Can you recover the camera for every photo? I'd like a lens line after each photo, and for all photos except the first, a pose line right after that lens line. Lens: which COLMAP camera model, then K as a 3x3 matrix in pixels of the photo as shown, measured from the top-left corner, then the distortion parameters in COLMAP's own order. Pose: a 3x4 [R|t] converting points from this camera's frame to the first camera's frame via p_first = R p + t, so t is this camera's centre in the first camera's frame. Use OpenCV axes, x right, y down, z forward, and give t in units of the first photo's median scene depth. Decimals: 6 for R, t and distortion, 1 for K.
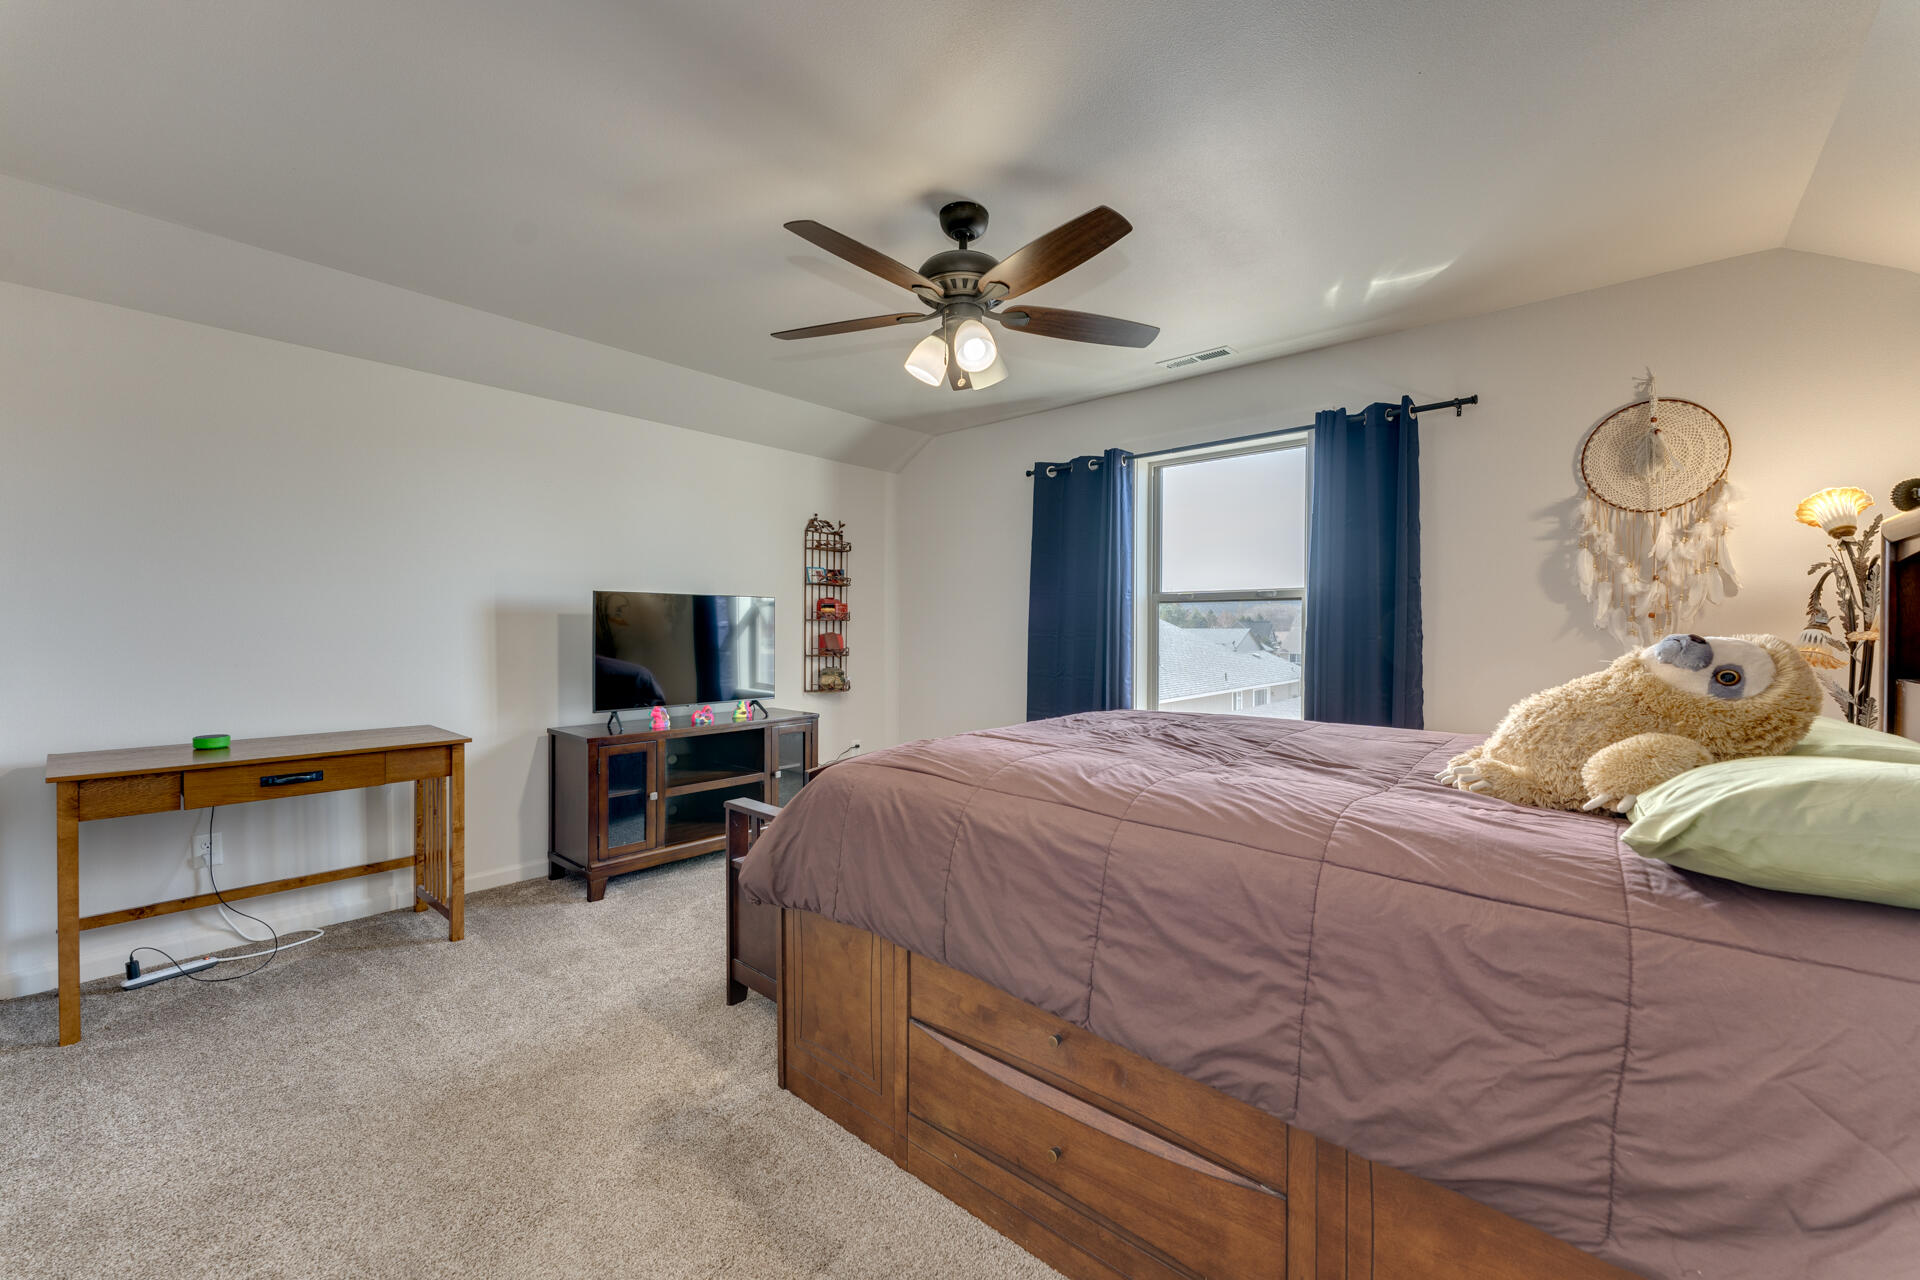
lens RADIAL K [[765.3, 0, 960.0], [0, 765.3, 640.0], [0, 0, 1]] dist [-0.000434, 0.000110]
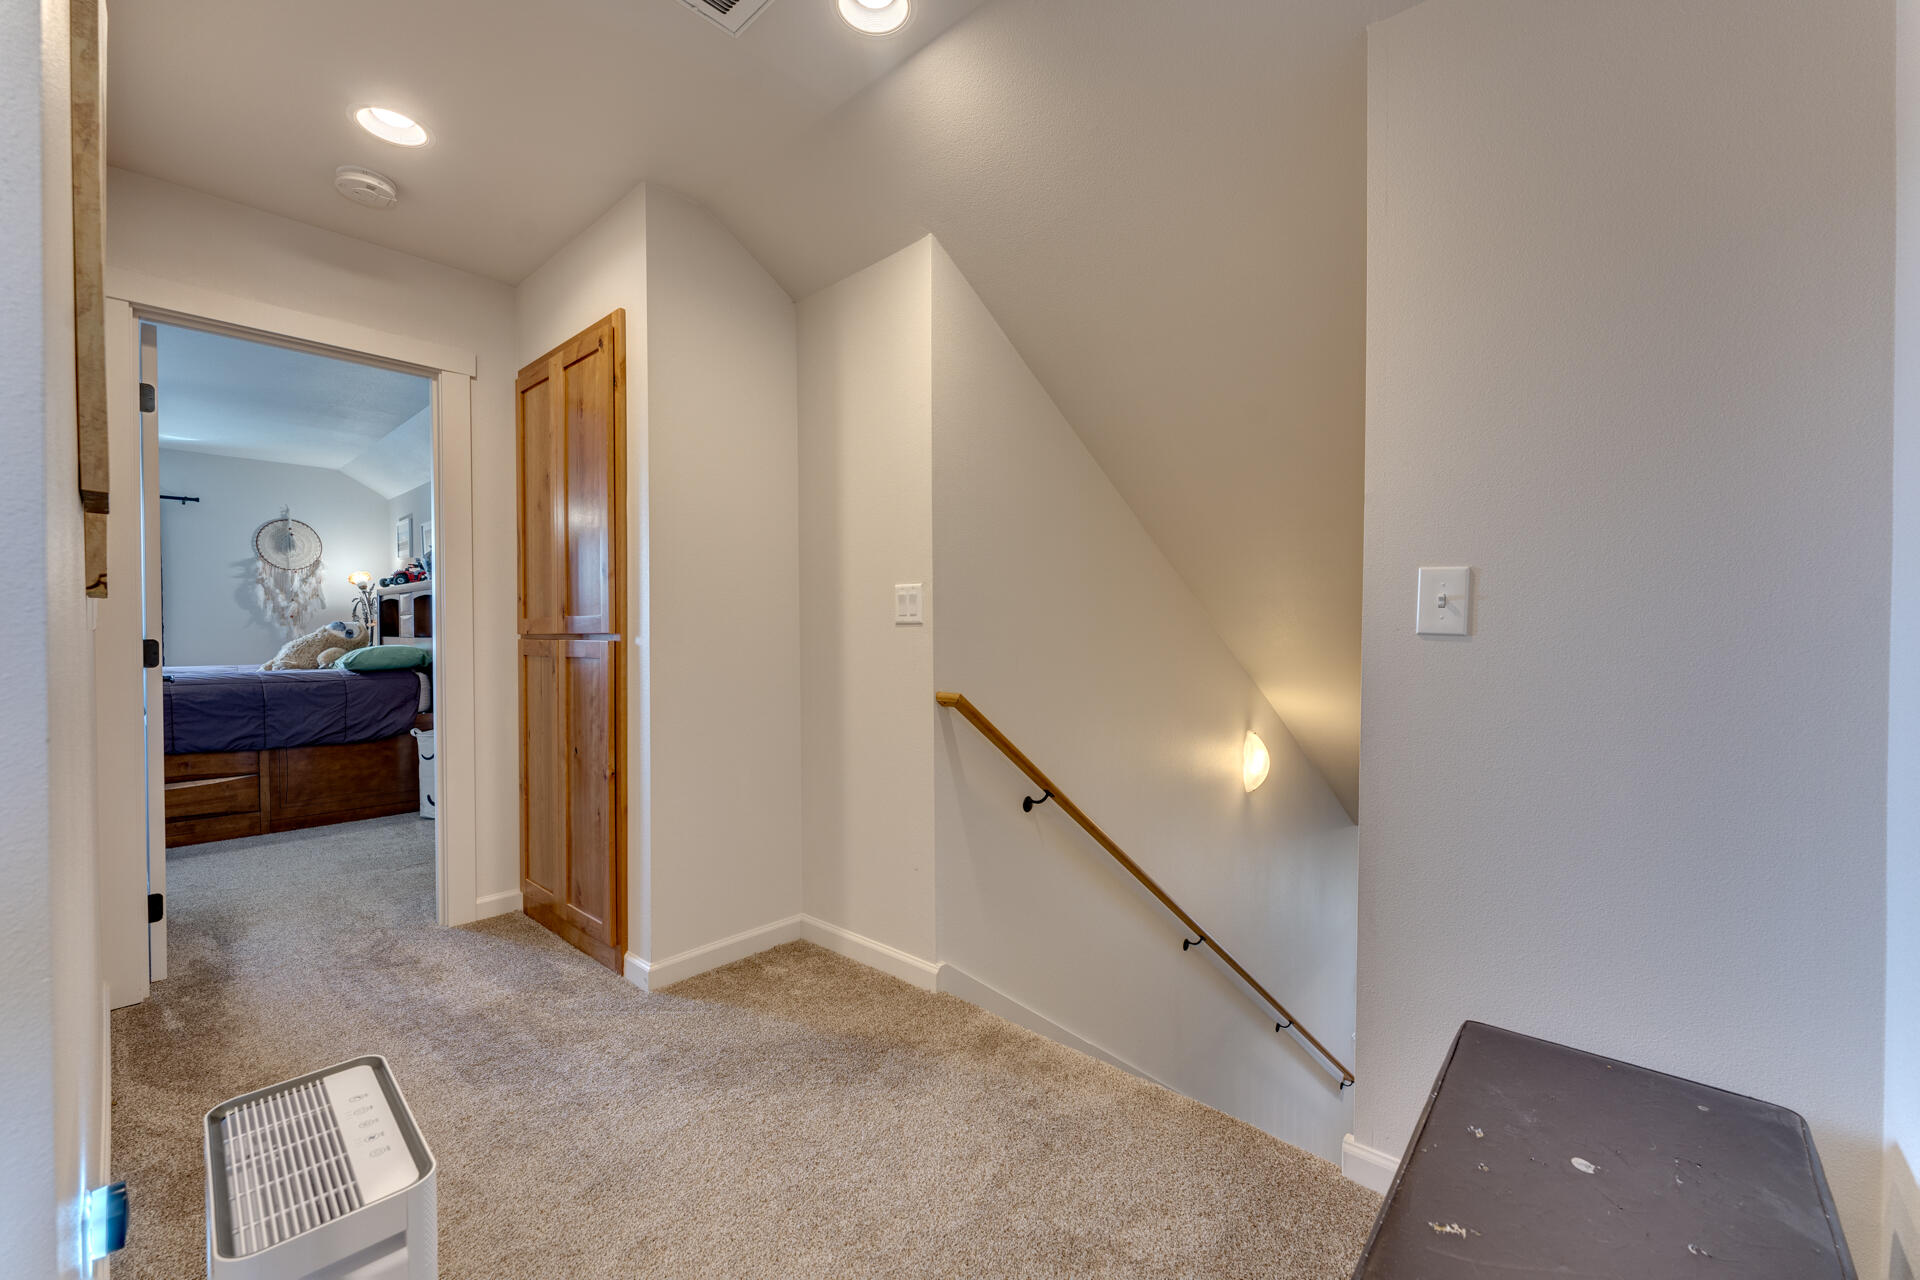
lens RADIAL K [[765.3, 0, 960.0], [0, 765.3, 640.0], [0, 0, 1]] dist [-0.000434, 0.000110]
pose [[0.021766, -0.013127, 0.999677, -1.332346], [0.018072, 0.999756, 0.012734, 0.044381], [-0.999600, 0.017788, 0.021998, -1.032280]]
